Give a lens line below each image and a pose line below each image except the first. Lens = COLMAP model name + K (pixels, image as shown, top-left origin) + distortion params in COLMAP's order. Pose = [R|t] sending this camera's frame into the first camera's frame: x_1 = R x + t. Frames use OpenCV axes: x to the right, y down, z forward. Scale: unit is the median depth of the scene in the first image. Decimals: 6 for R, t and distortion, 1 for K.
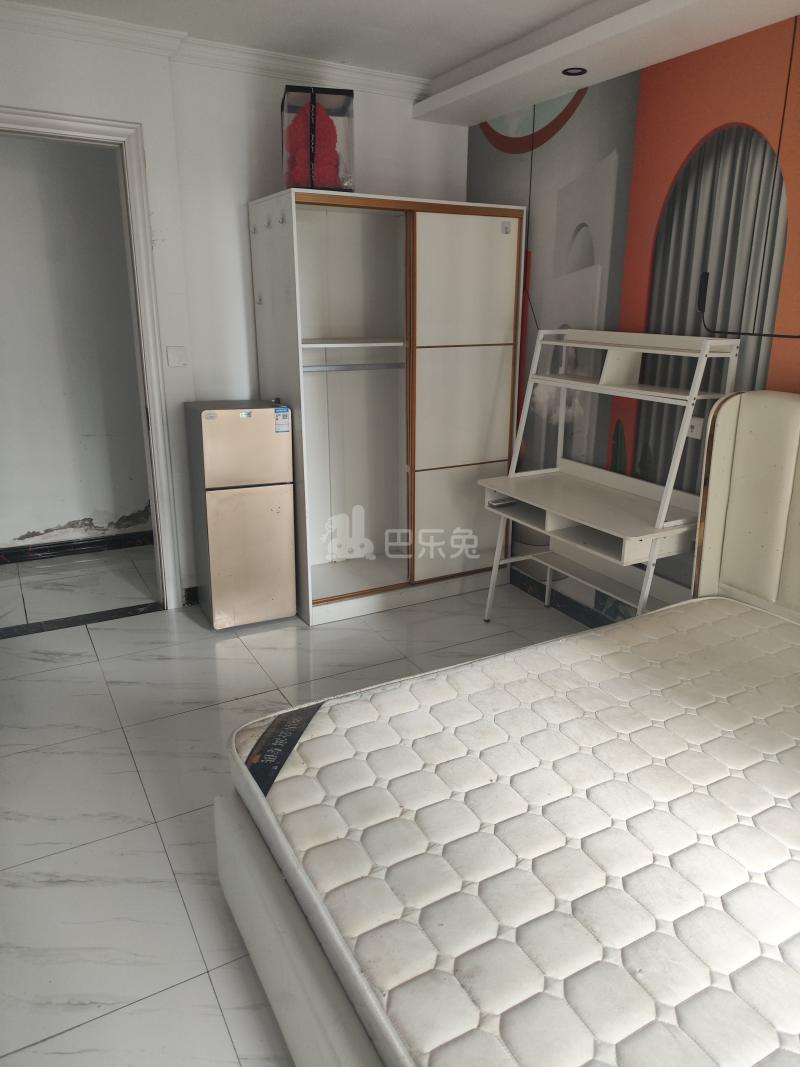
lens RADIAL K [[749.4, 0, 400.0], [0, 749.4, 533.5], [0, 0, 1]] dist [0.033674, -0.004211]
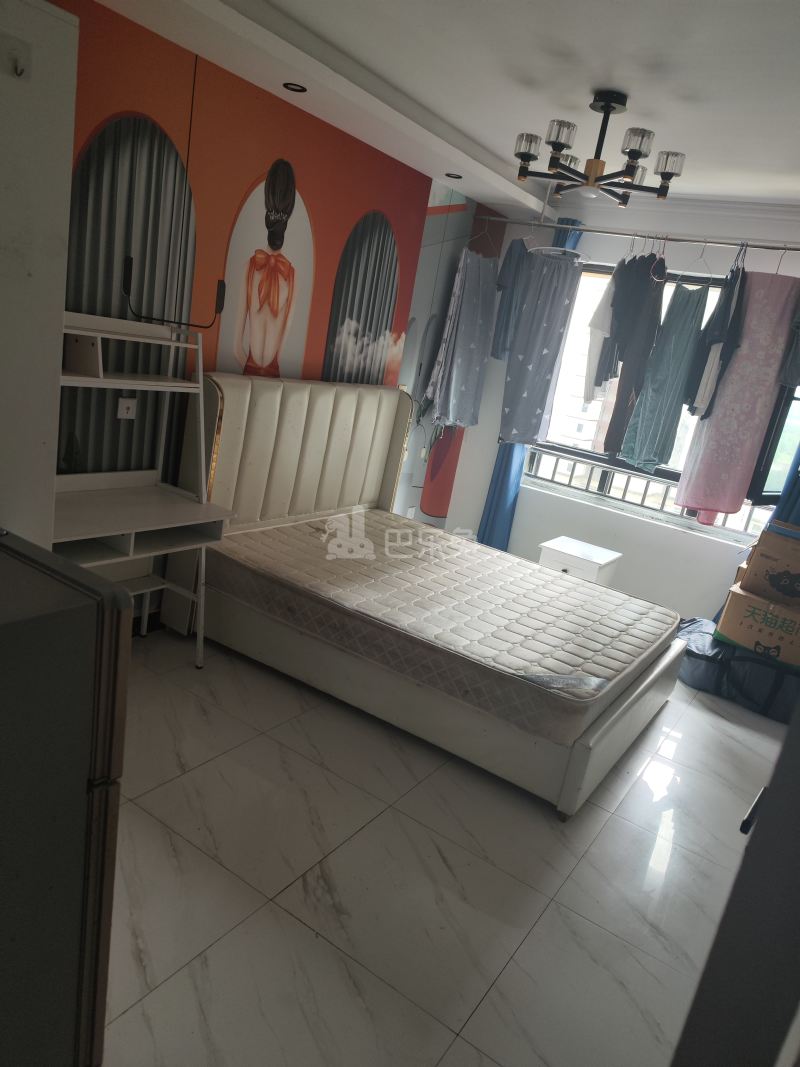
lens RADIAL K [[749.4, 0, 400.0], [0, 749.4, 533.5], [0, 0, 1]] dist [0.033674, -0.004211]
pose [[-0.459097, -0.319048, 0.829119, -0.714094], [0.082275, 0.914006, 0.397271, -0.378767], [-0.884568, 0.250602, -0.393367, 1.170870]]
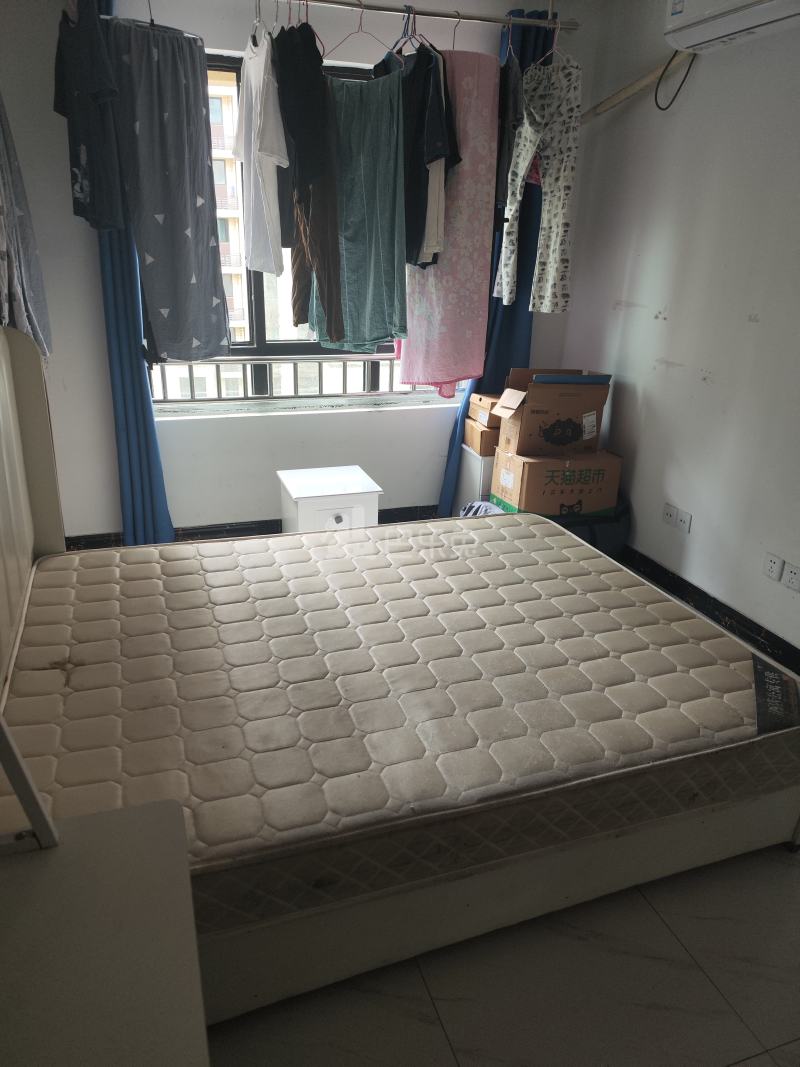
lens RADIAL K [[749.4, 0, 400.0], [0, 749.4, 533.5], [0, 0, 1]] dist [0.033674, -0.004211]
pose [[-0.985880, -0.092454, 0.139615, 0.136577], [0.014397, 0.783877, 0.620750, -0.339748], [-0.166832, 0.613995, -0.771477, 1.140788]]
